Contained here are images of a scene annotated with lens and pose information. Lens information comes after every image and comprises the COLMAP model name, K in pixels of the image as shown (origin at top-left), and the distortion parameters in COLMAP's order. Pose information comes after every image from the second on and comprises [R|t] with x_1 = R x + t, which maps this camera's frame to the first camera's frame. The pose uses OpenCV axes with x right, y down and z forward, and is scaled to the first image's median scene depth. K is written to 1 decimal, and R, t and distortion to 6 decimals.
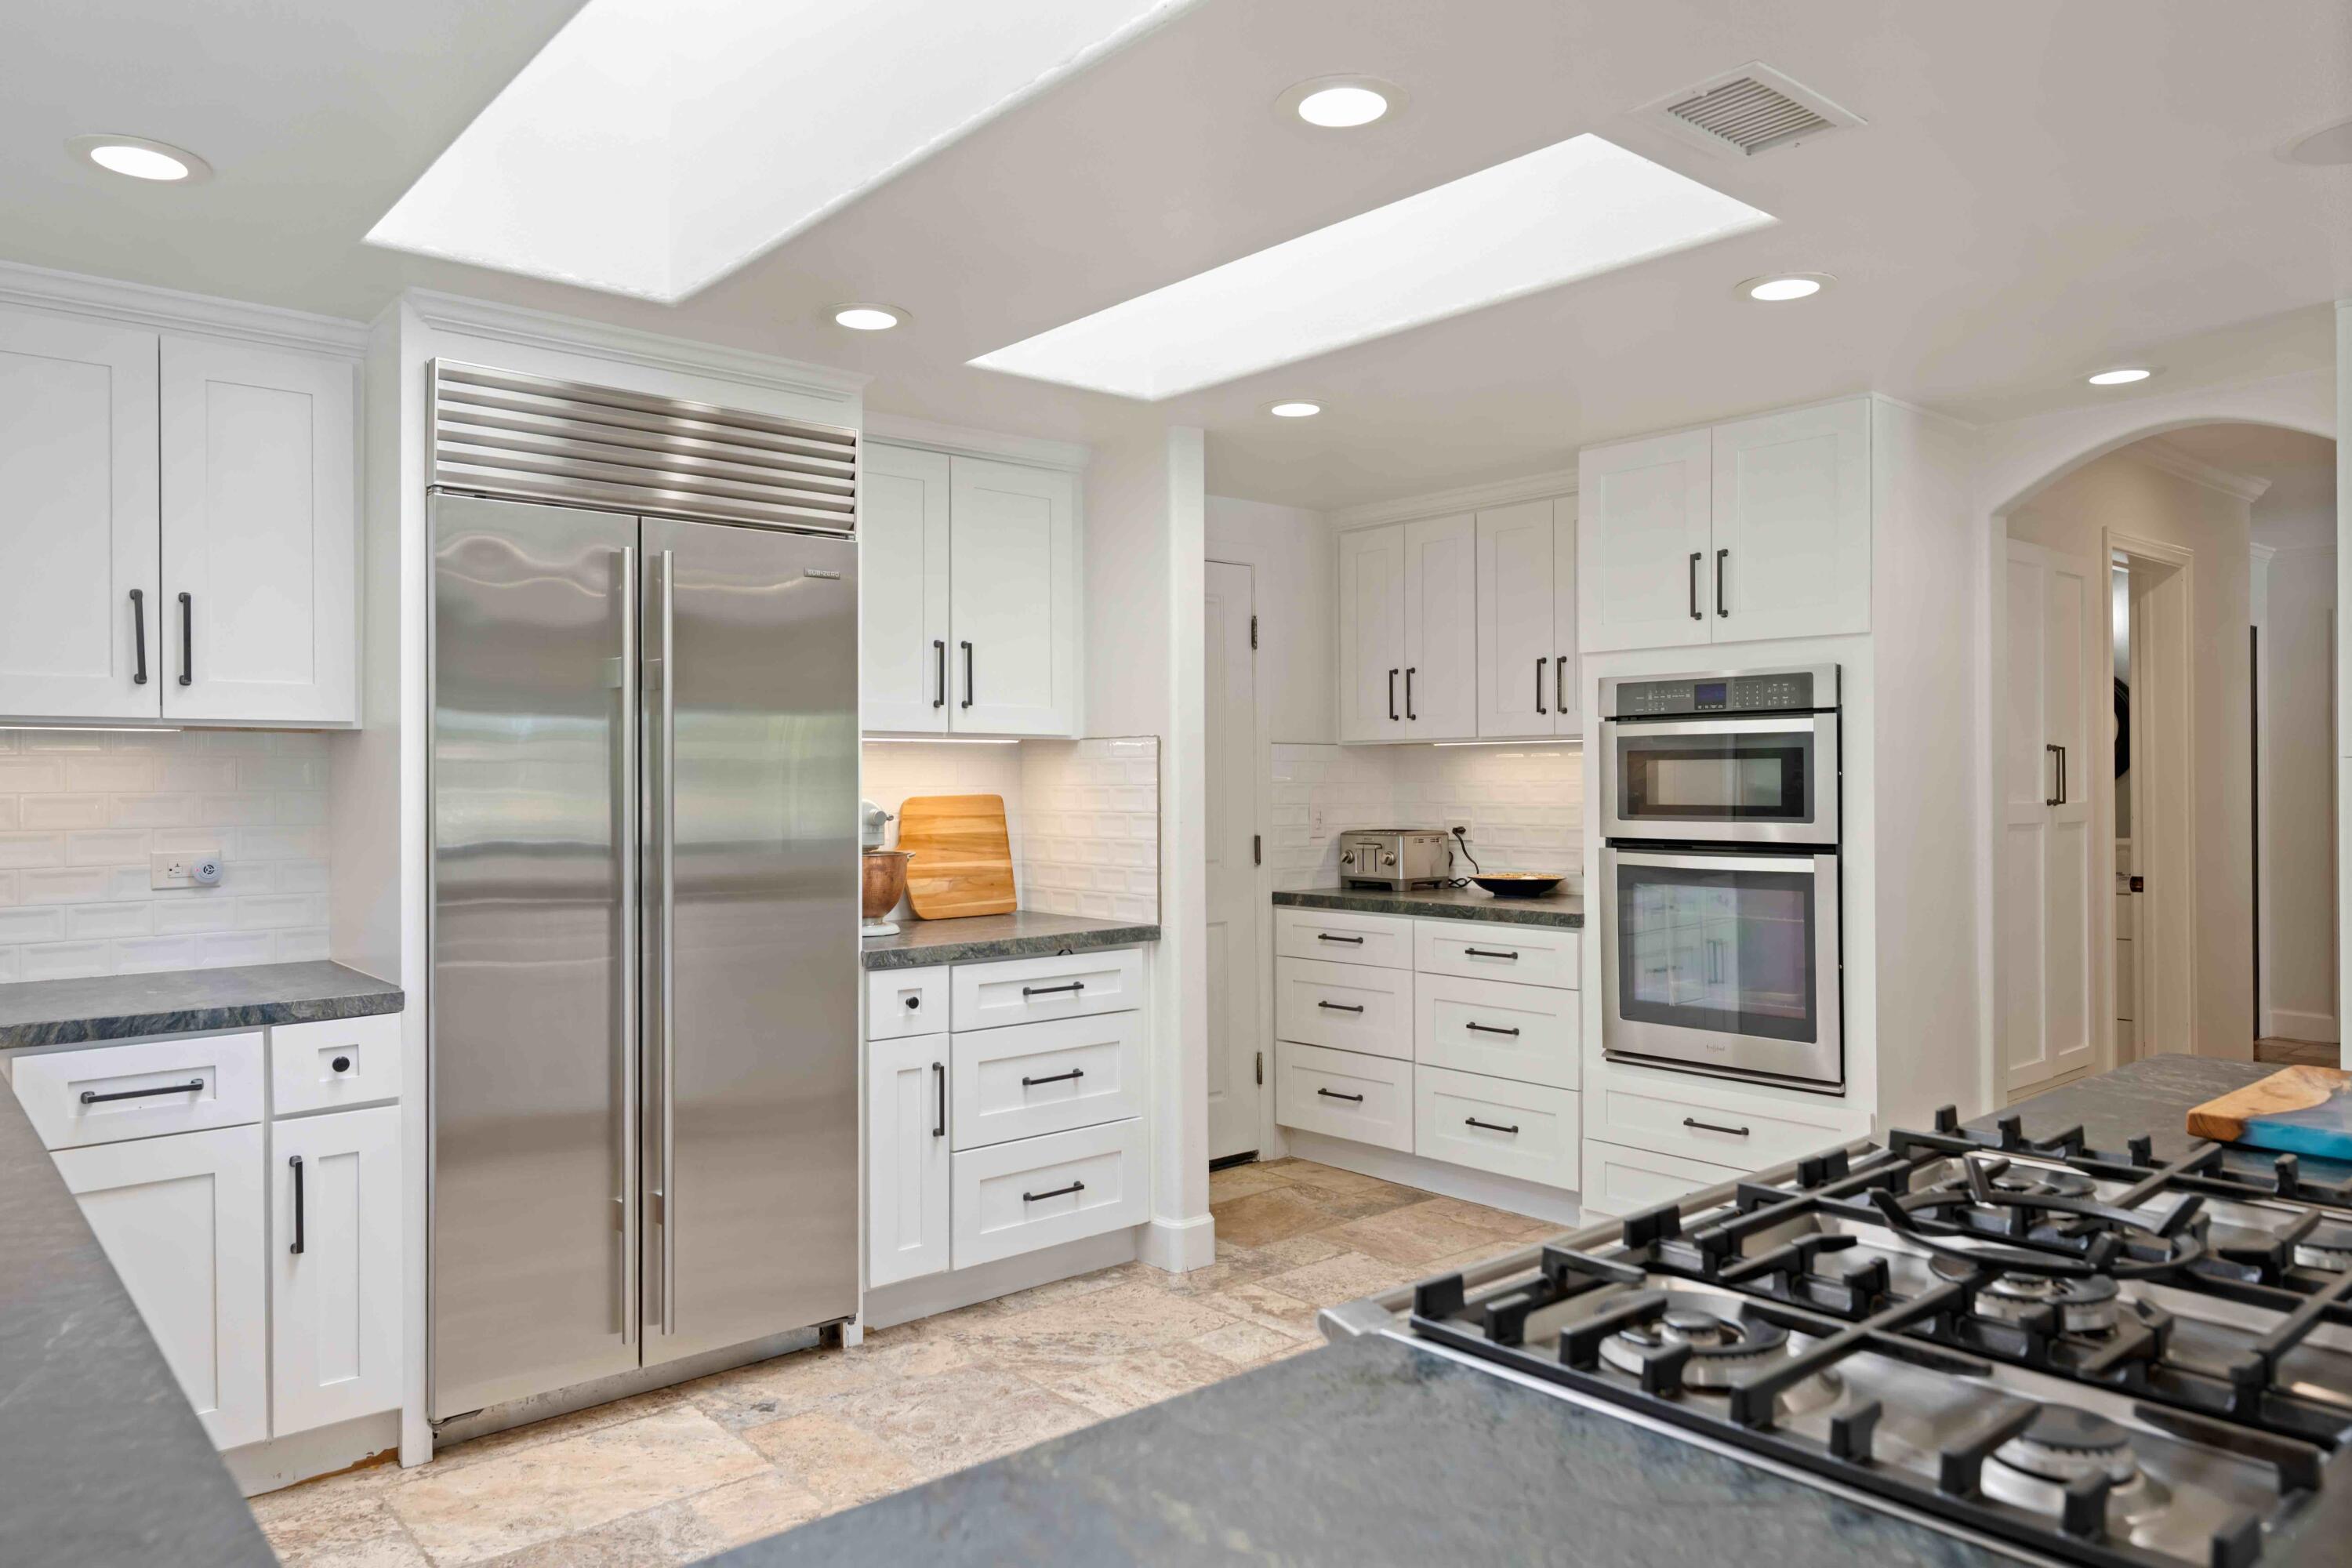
lens RADIAL K [[1584.9, 0, 1161.4], [0, 1584.9, 771.4], [0, 0, 1]] dist [0.010992, -0.003825]
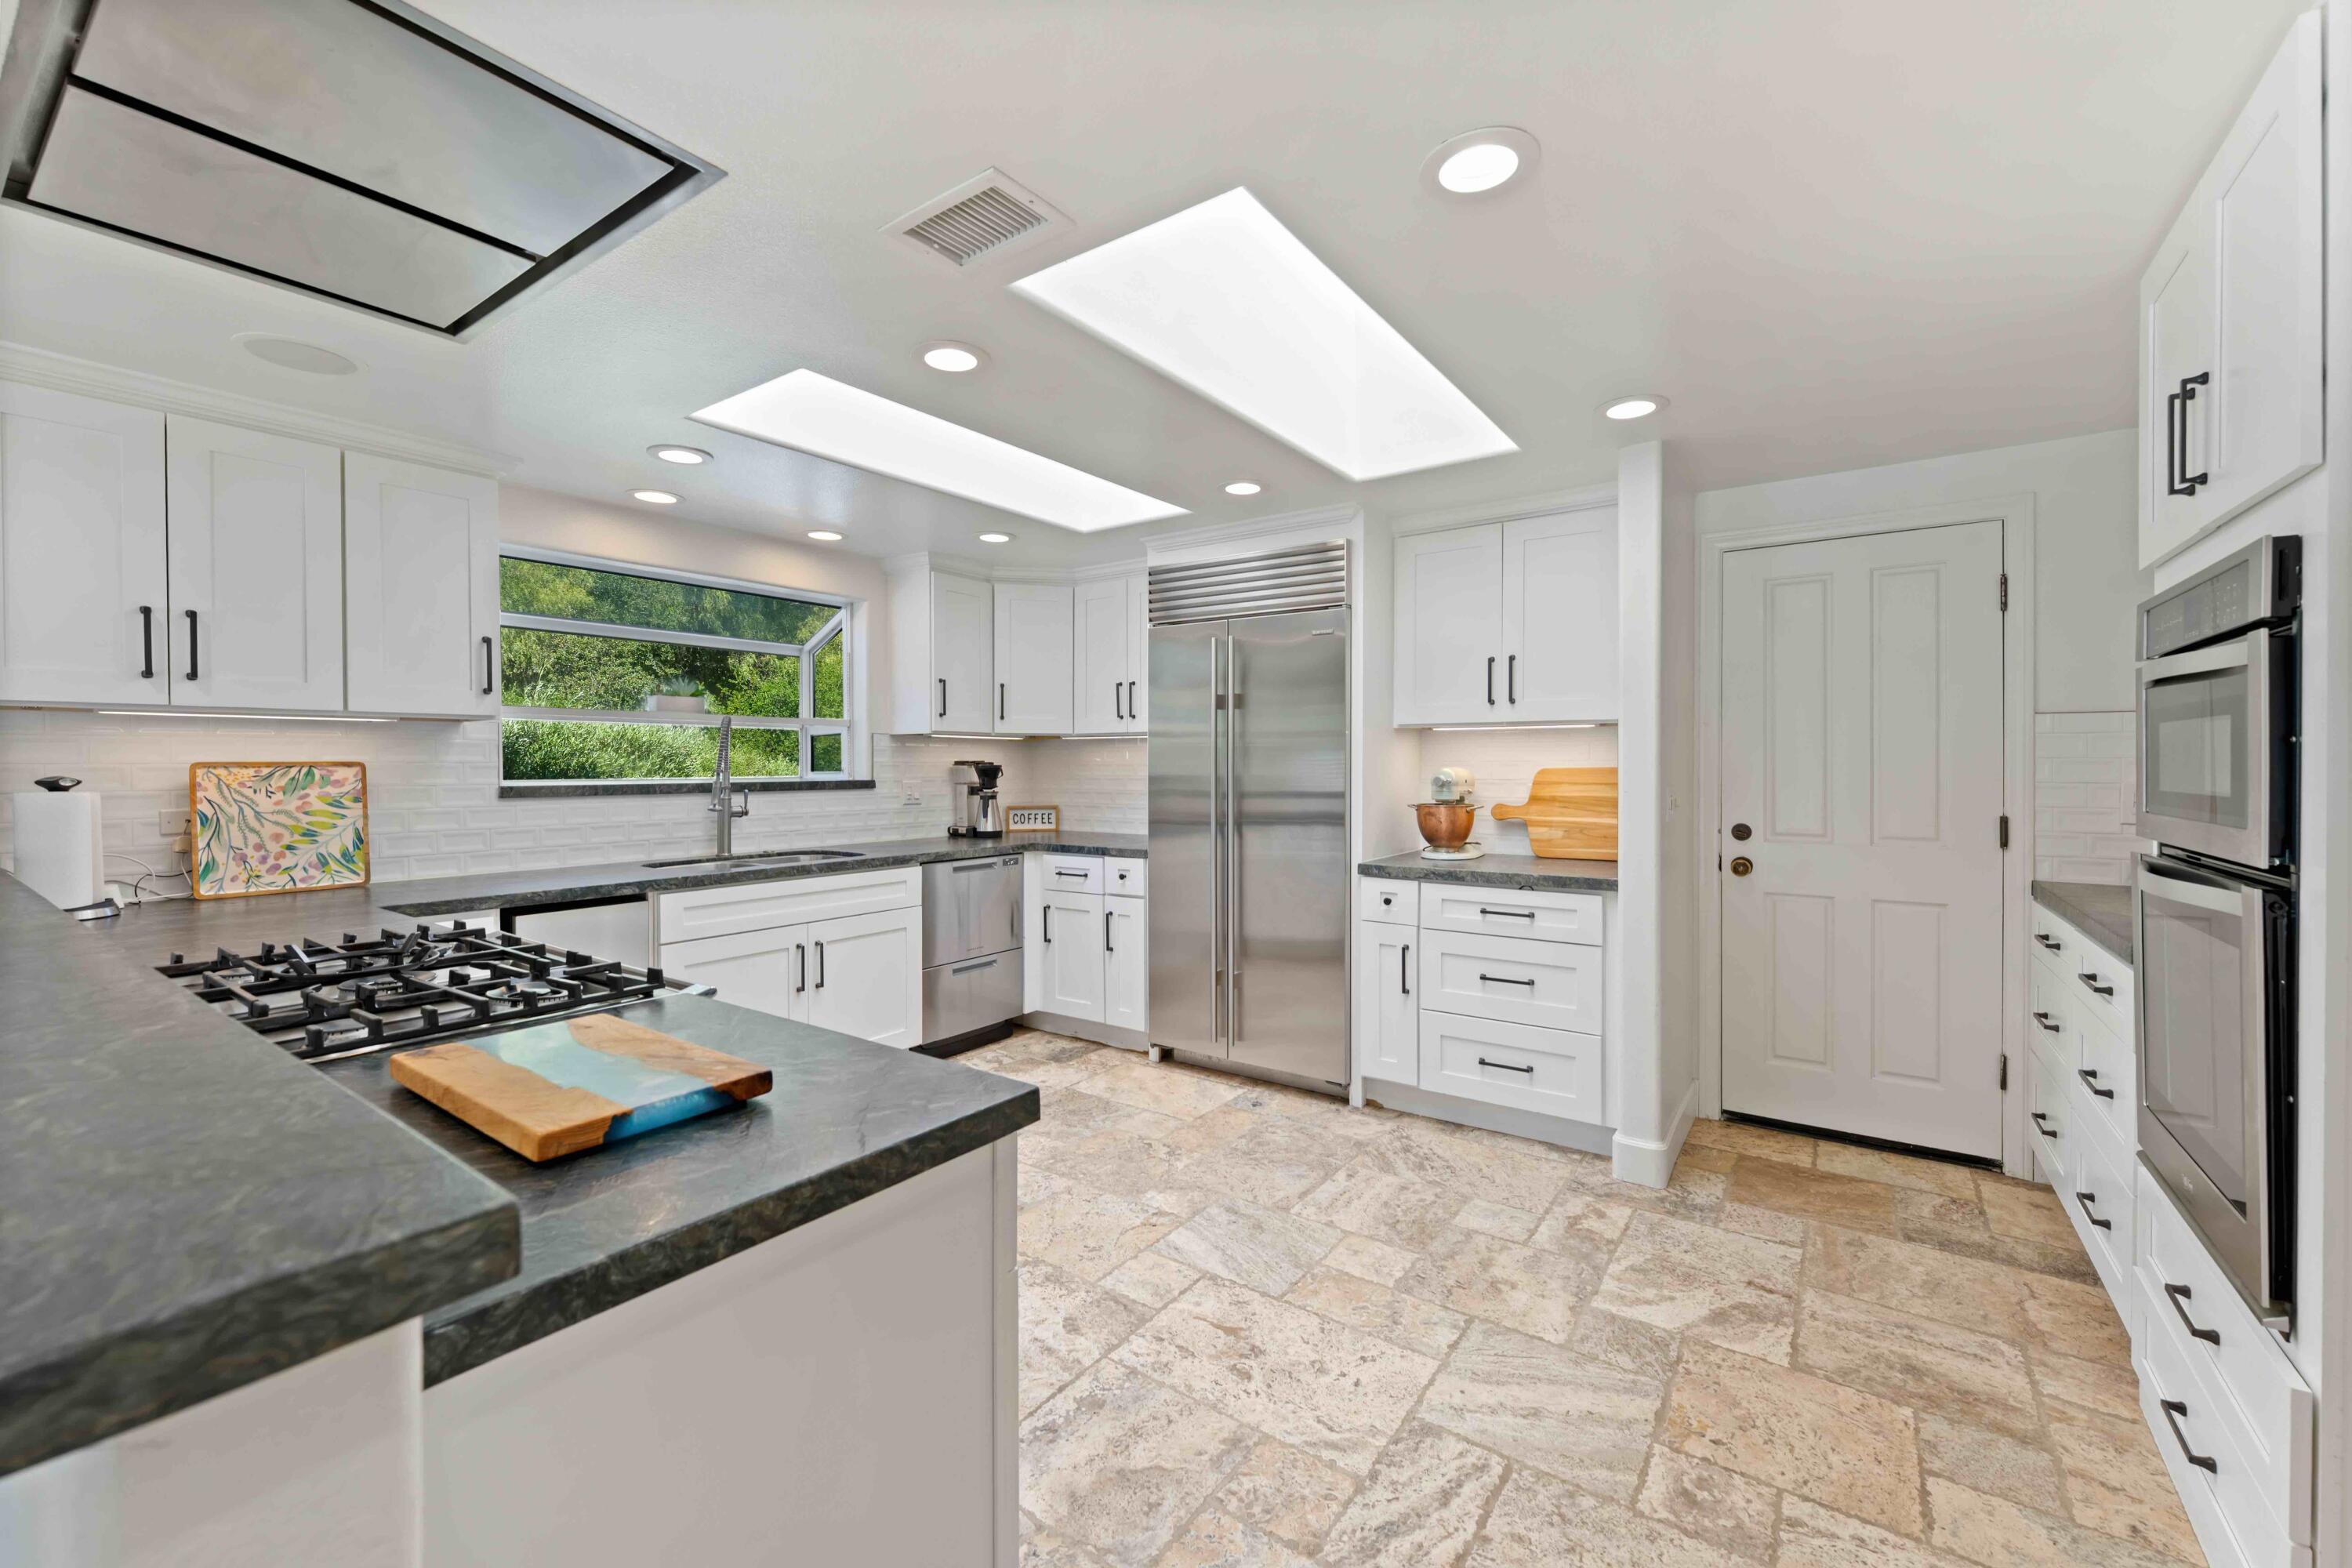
lens RADIAL K [[967.7, 0, 1153.6], [0, 967.7, 778.1], [0, 0, 1]] dist [0.003788, -0.000979]
pose [[0.214133, 0.020880, -0.976581, 0.636726], [0.007965, 0.999701, 0.023120, 0.003907], [0.976772, -0.012729, 0.213903, 0.529987]]
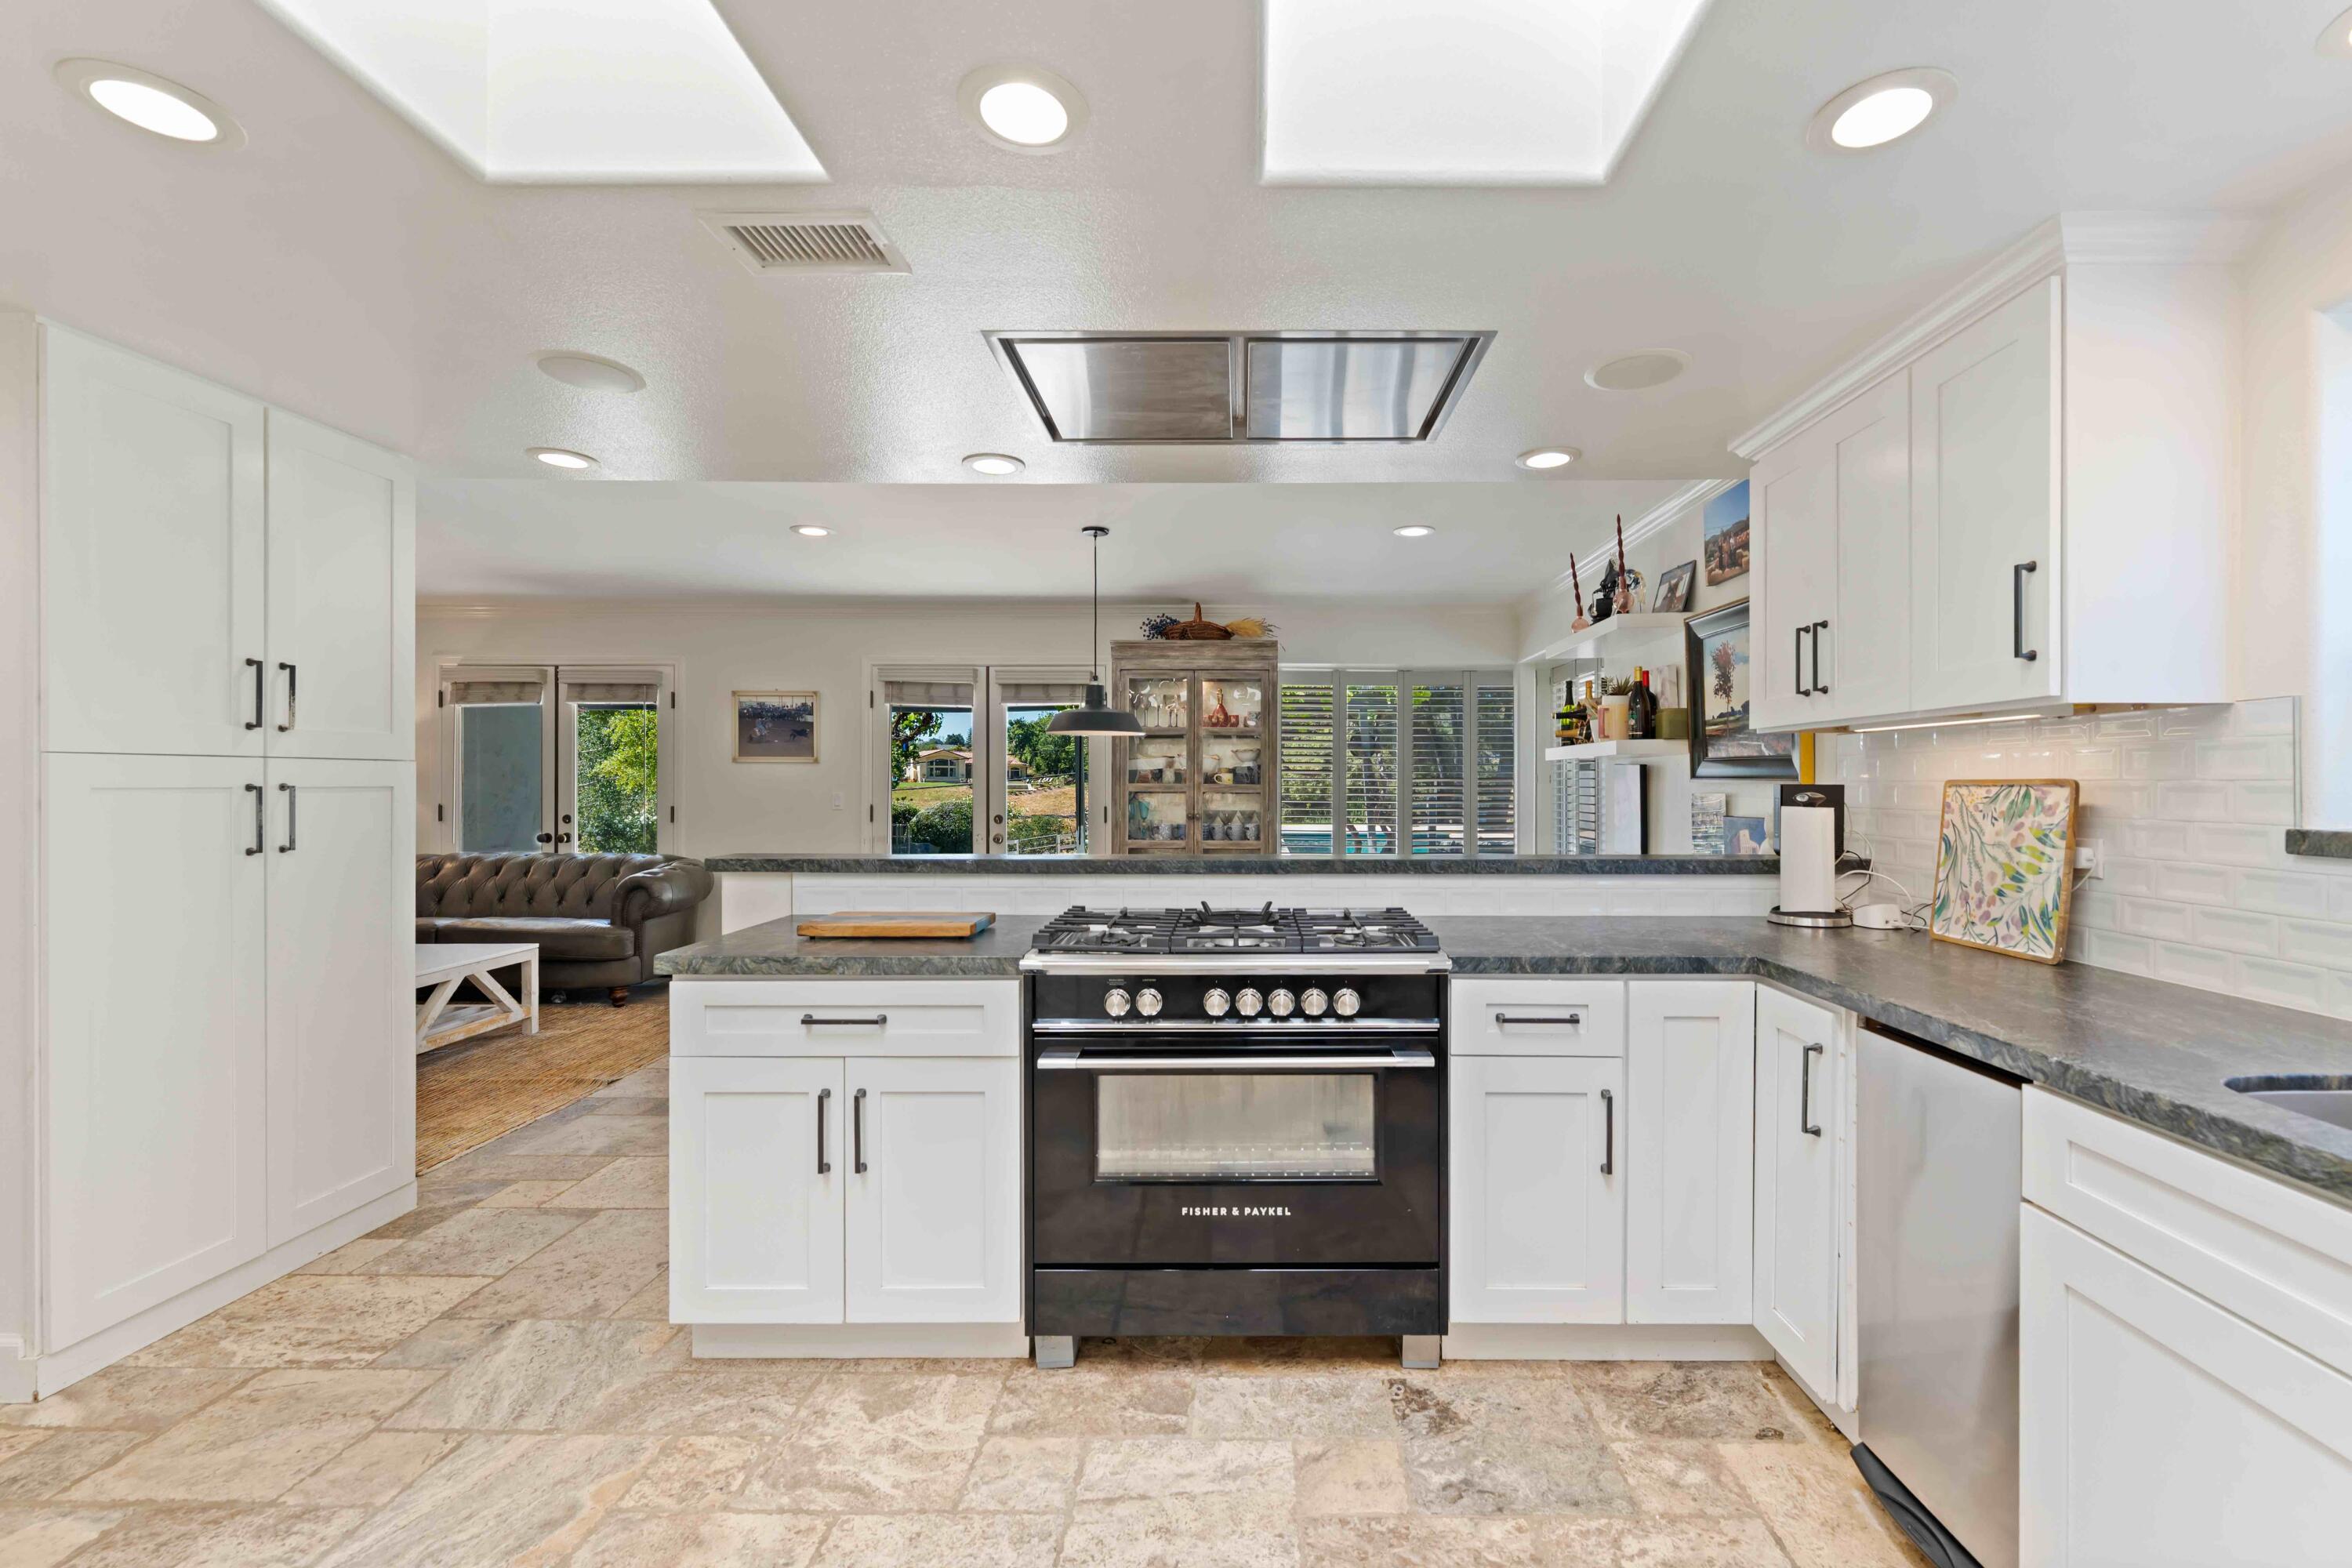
lens RADIAL K [[967.7, 0, 1255.8], [0, 967.7, 785.6], [0, 0, 1]] dist [0.003788, -0.000979]
pose [[-0.755722, 0.000250, 0.654893, -0.218515], [-0.003917, 0.999980, -0.004901, 0.010870], [-0.654881, -0.006269, -0.755706, 0.737637]]
